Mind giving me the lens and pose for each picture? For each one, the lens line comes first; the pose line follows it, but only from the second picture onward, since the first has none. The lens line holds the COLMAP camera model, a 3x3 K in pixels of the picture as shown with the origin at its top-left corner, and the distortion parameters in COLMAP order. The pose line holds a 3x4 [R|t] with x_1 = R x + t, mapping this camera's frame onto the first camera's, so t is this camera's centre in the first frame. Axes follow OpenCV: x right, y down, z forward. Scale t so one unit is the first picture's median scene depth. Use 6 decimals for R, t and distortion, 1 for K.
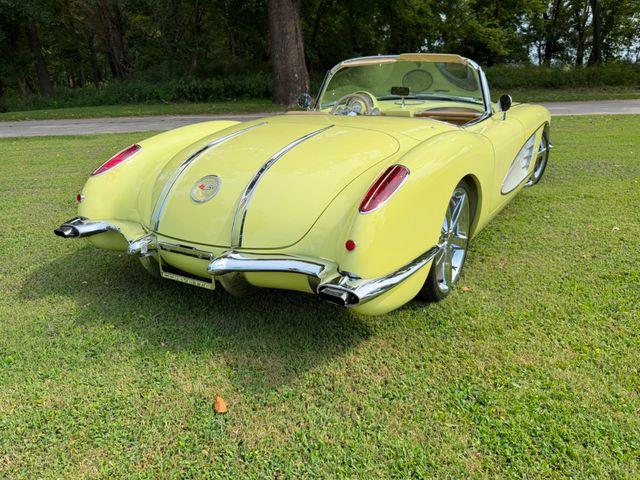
lens RADIAL K [[515.8, 0, 321.6], [0, 515.8, 238.9], [0, 0, 1]] dist [0.031435, -0.052220]
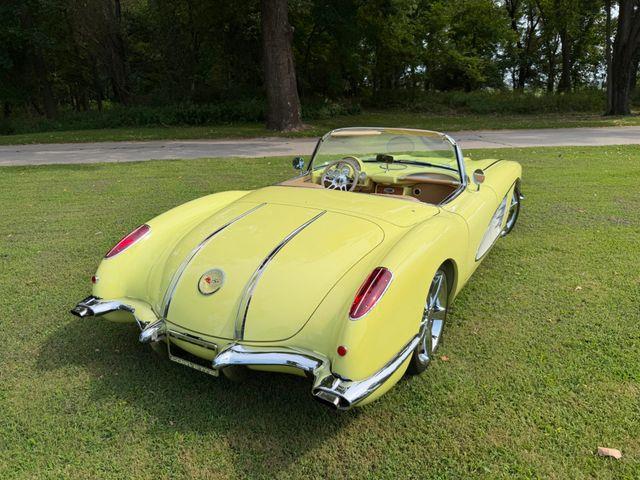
lens RADIAL K [[486.3, 0, 324.9], [0, 486.3, 240.3], [0, 0, 1]] dist [0.014320, -0.021222]
pose [[0.999657, 0.000002, 0.026185, -0.005557], [0.000429, 0.999864, -0.016468, -0.138850], [-0.026182, 0.016473, 0.999521, -0.044461]]
